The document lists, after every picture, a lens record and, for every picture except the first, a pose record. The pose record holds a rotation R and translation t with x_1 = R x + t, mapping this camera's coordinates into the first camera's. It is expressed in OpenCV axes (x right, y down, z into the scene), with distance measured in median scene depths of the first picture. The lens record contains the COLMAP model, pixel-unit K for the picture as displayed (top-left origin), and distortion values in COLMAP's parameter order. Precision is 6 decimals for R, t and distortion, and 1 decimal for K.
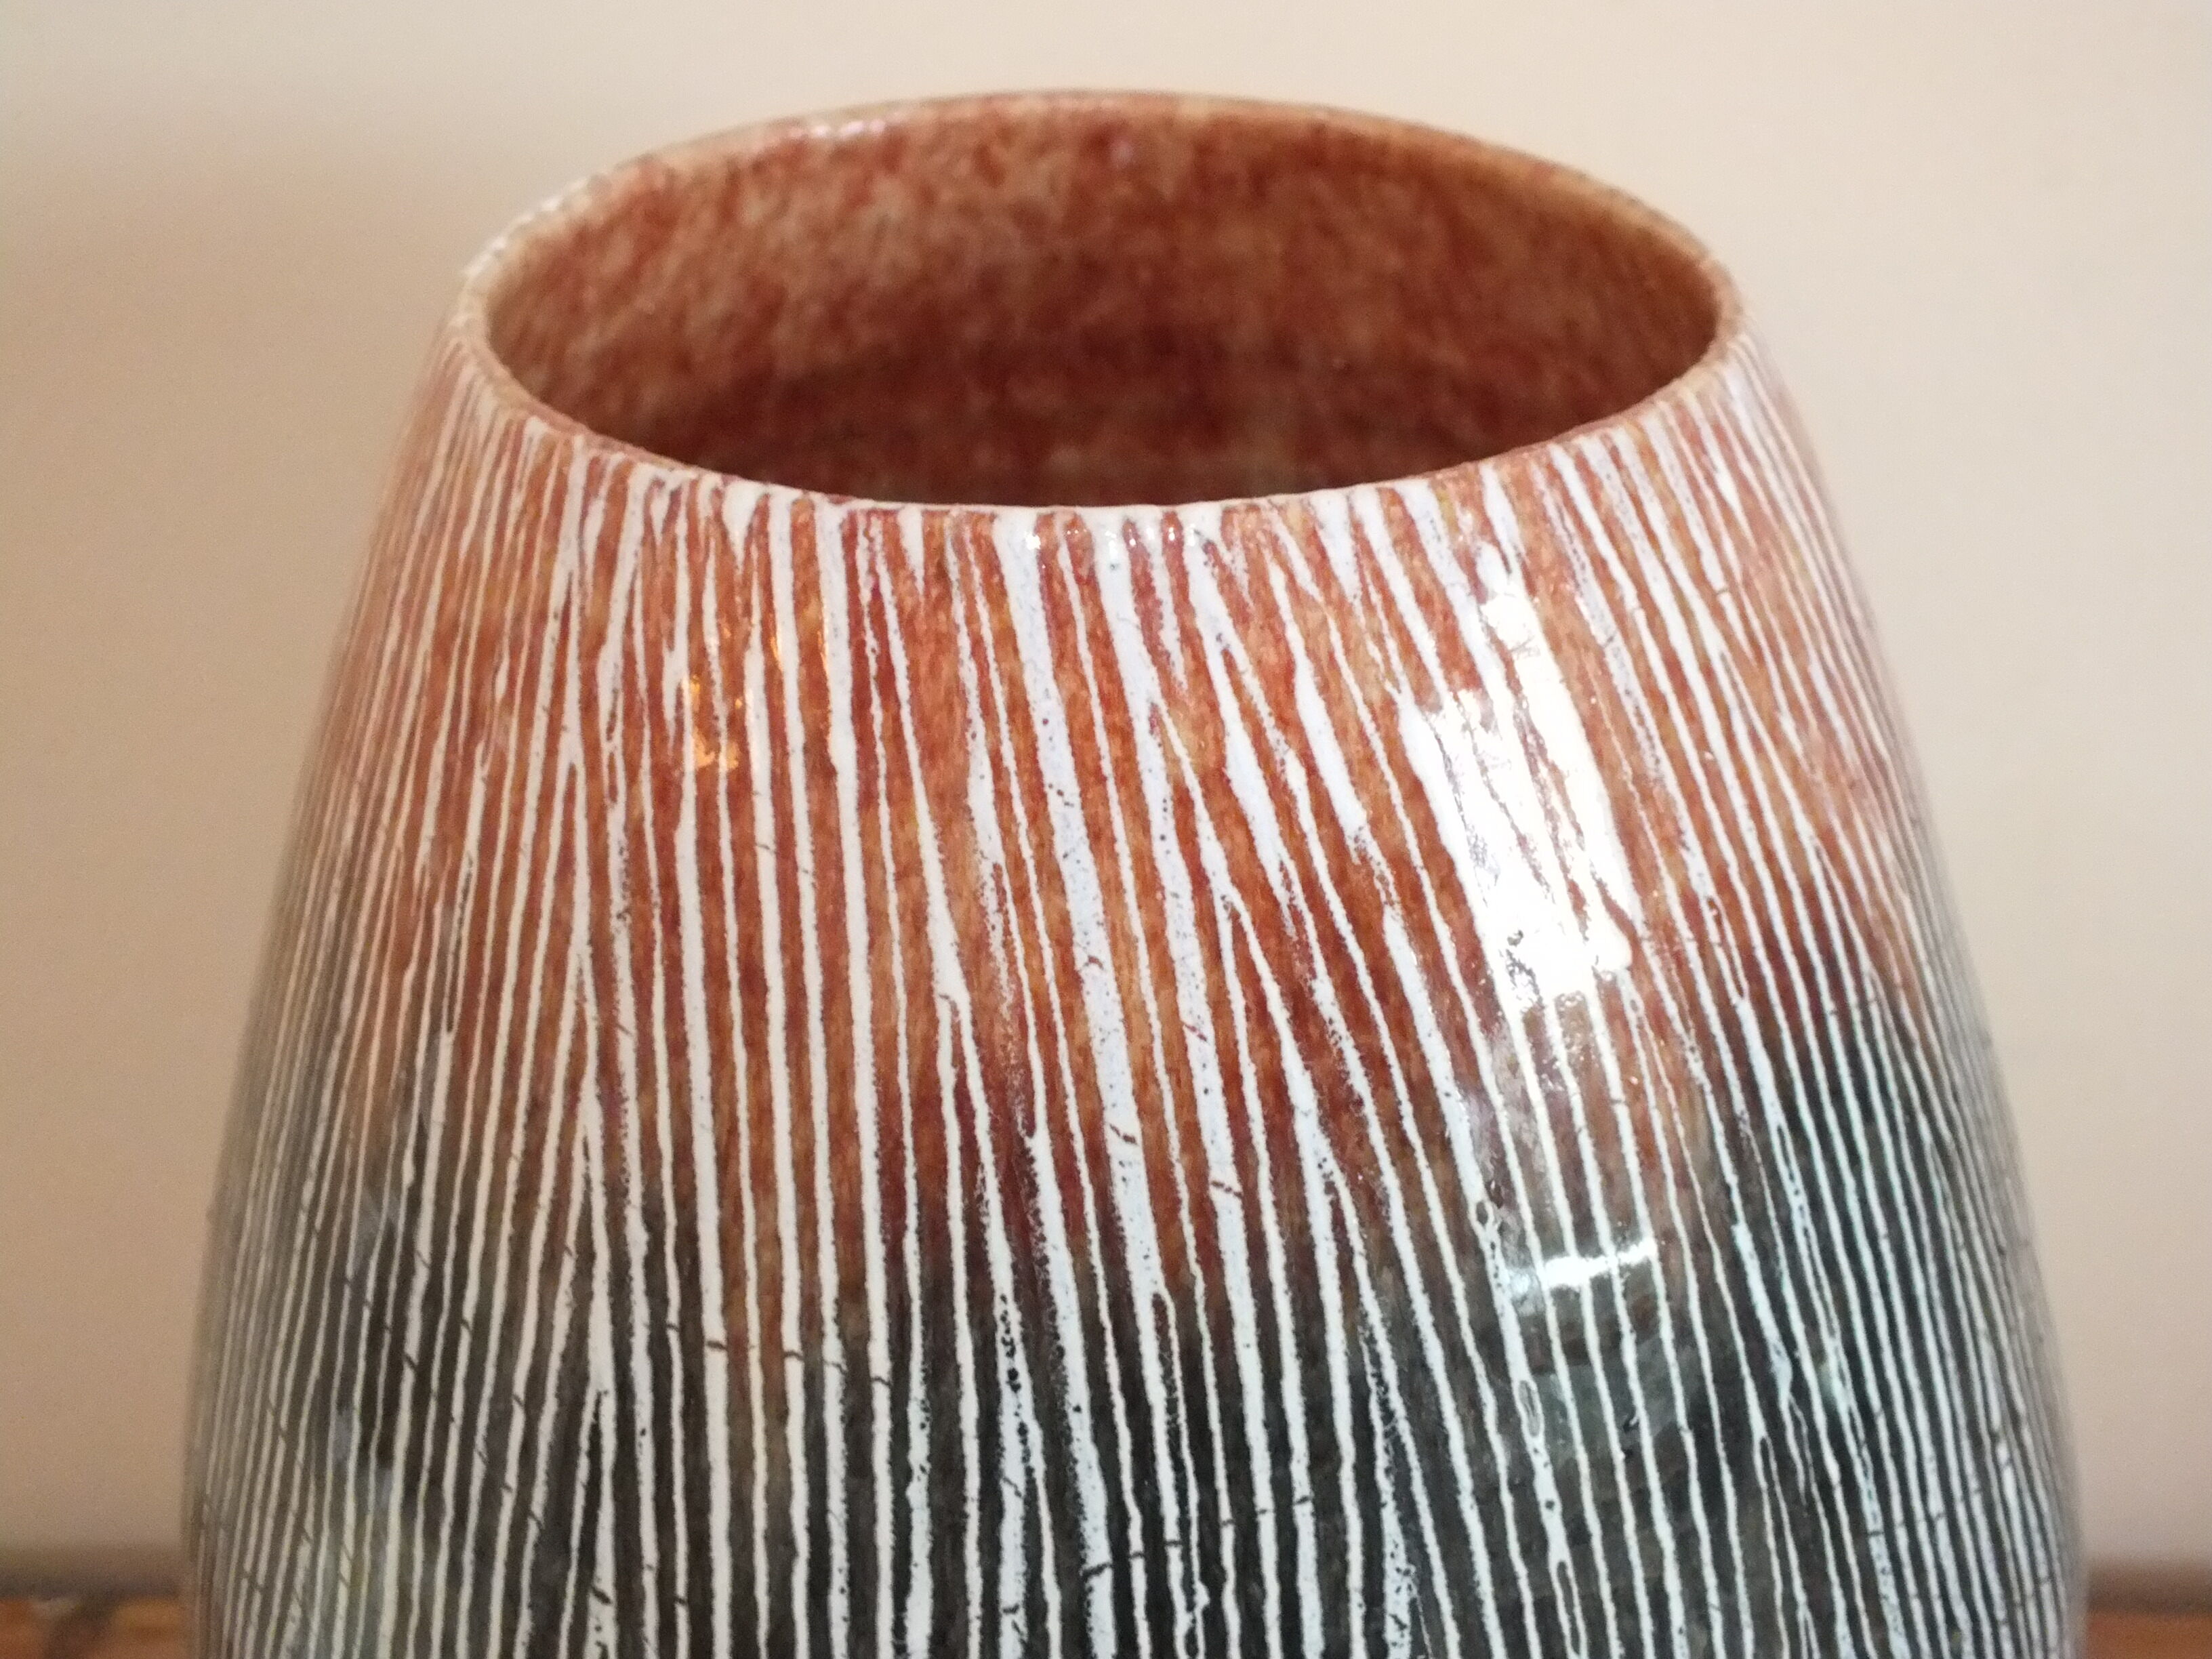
lens RADIAL K [[2884.2, 0, 1167.6], [0, 2884.2, 827.4], [0, 0, 1]] dist [-0.159689, 0.051444]
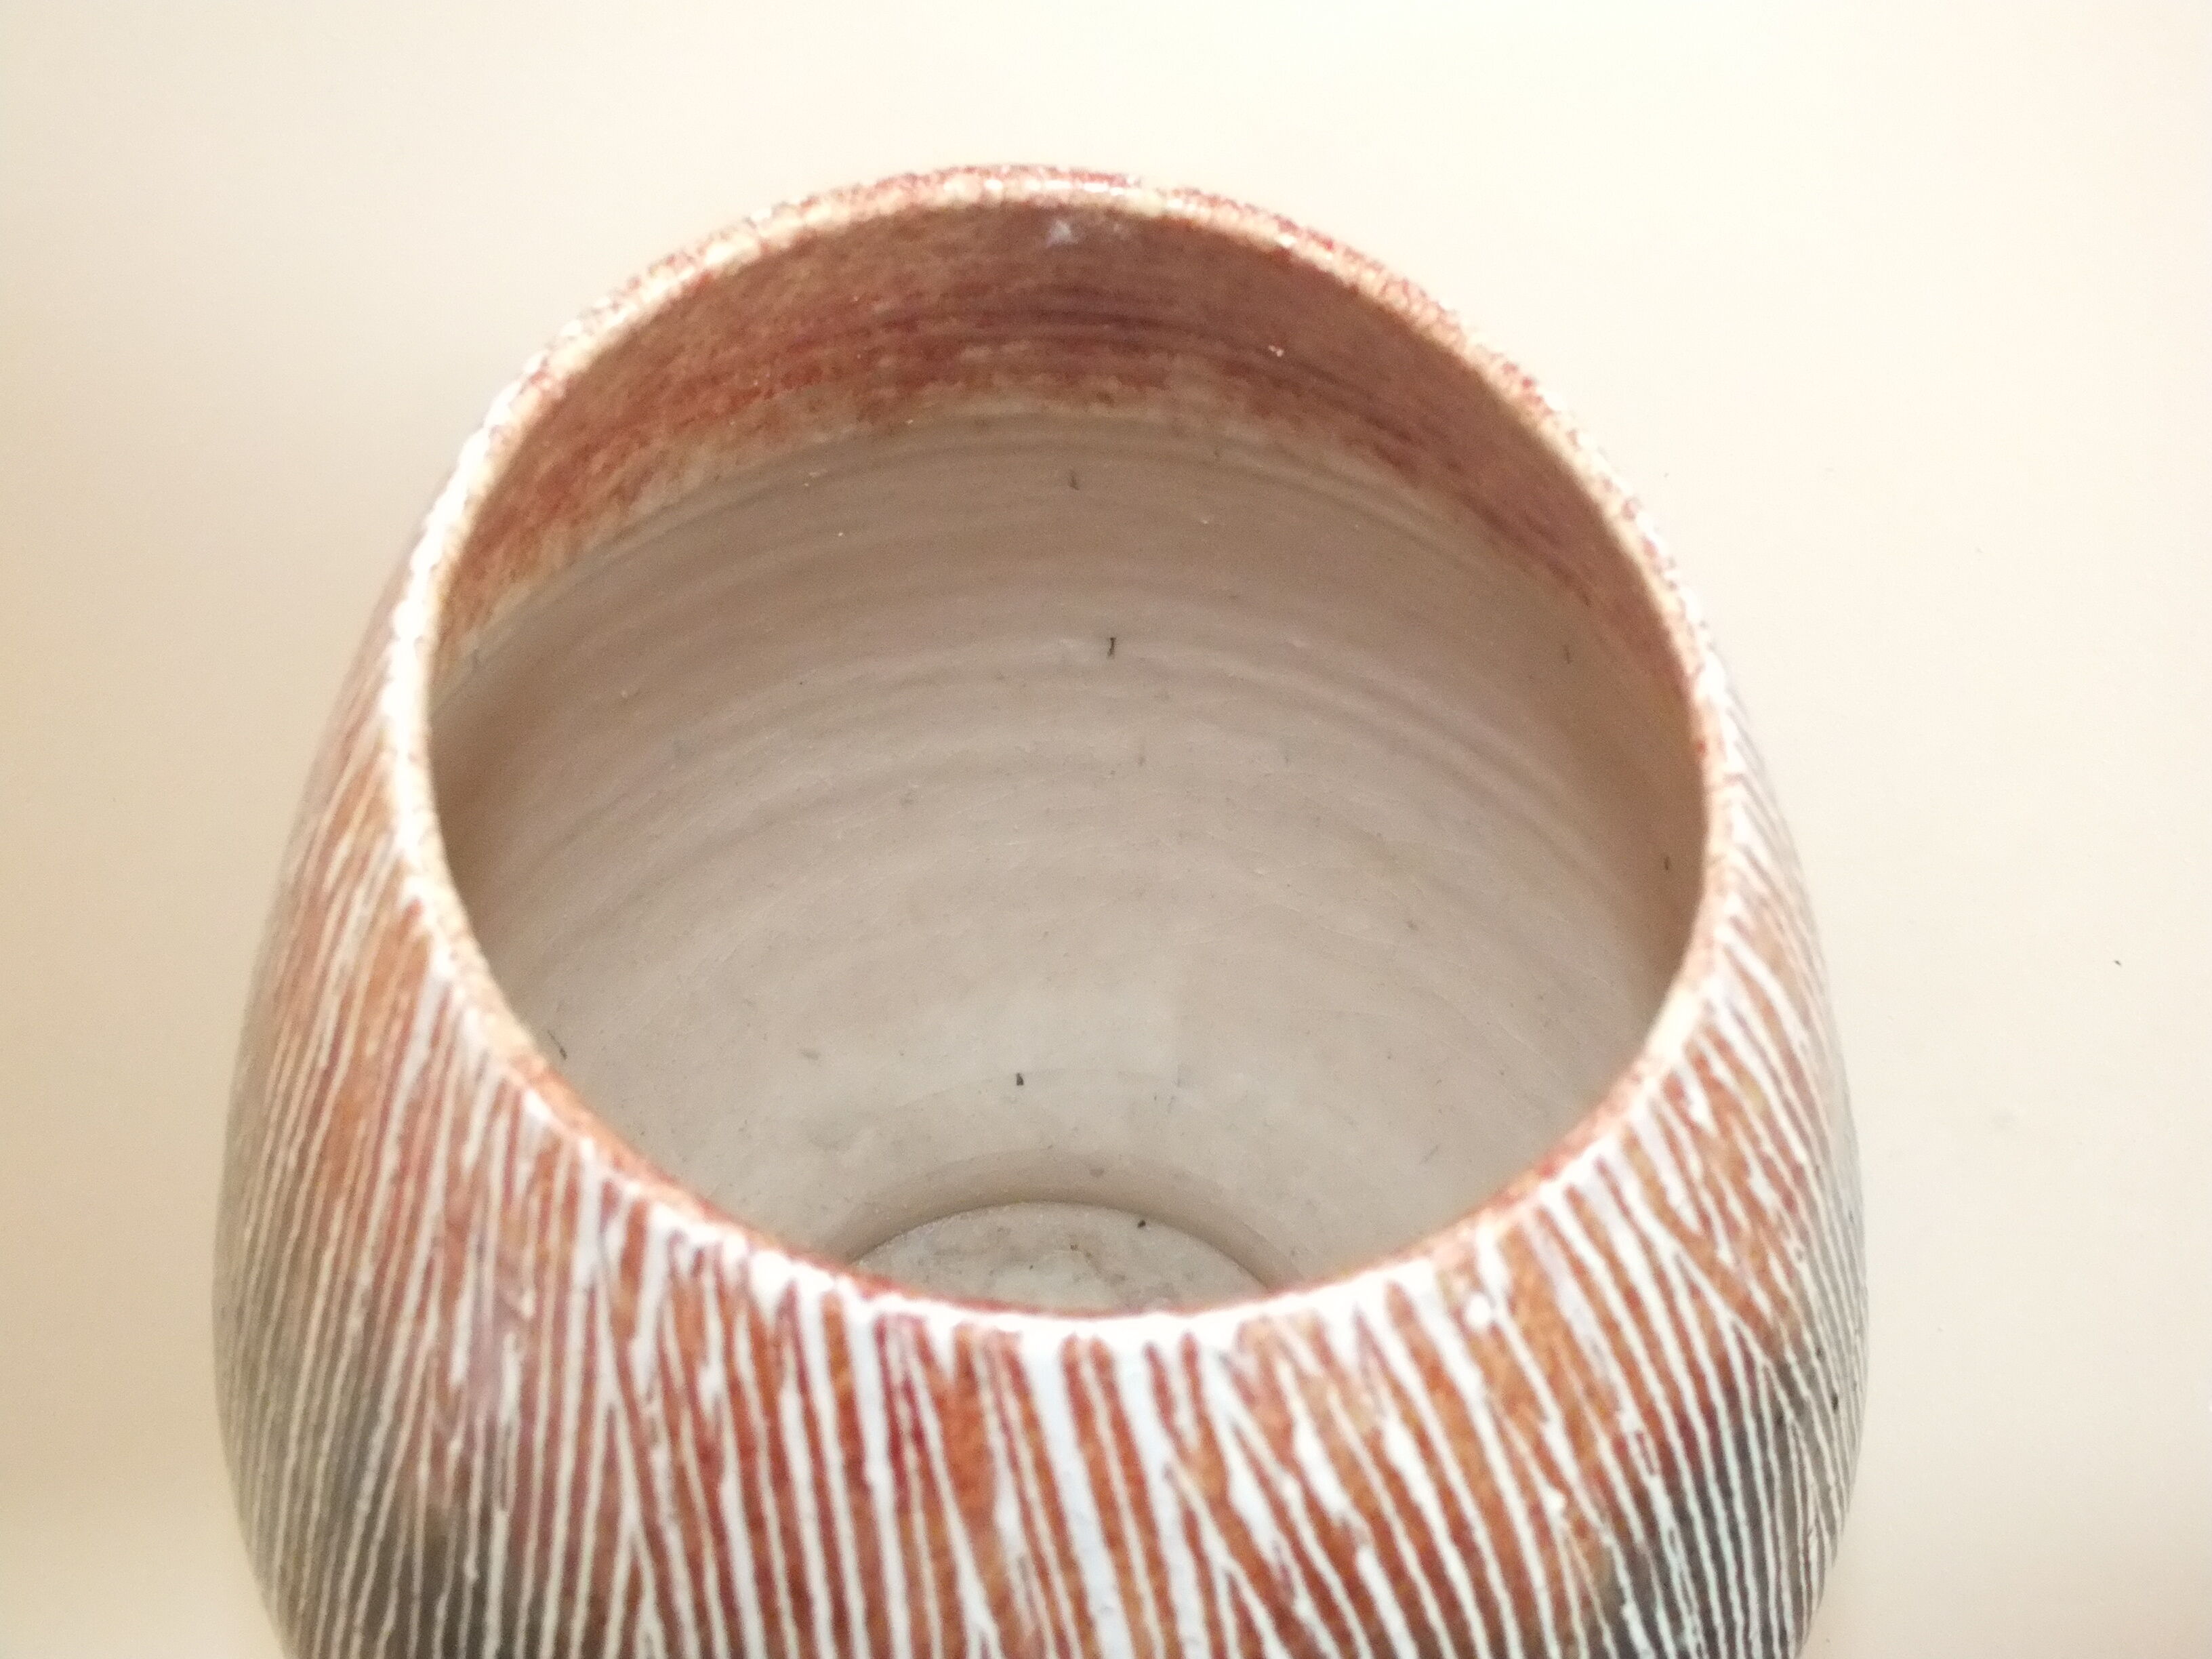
lens RADIAL K [[2884.2, 0, 1167.6], [0, 2884.2, 827.4], [0, 0, 1]] dist [-0.159689, 0.051444]
pose [[0.996045, -0.019584, 0.086668, -0.093177], [-0.028566, 0.853047, 0.521052, -0.807451], [-0.084136, -0.521467, 0.849114, 0.199403]]
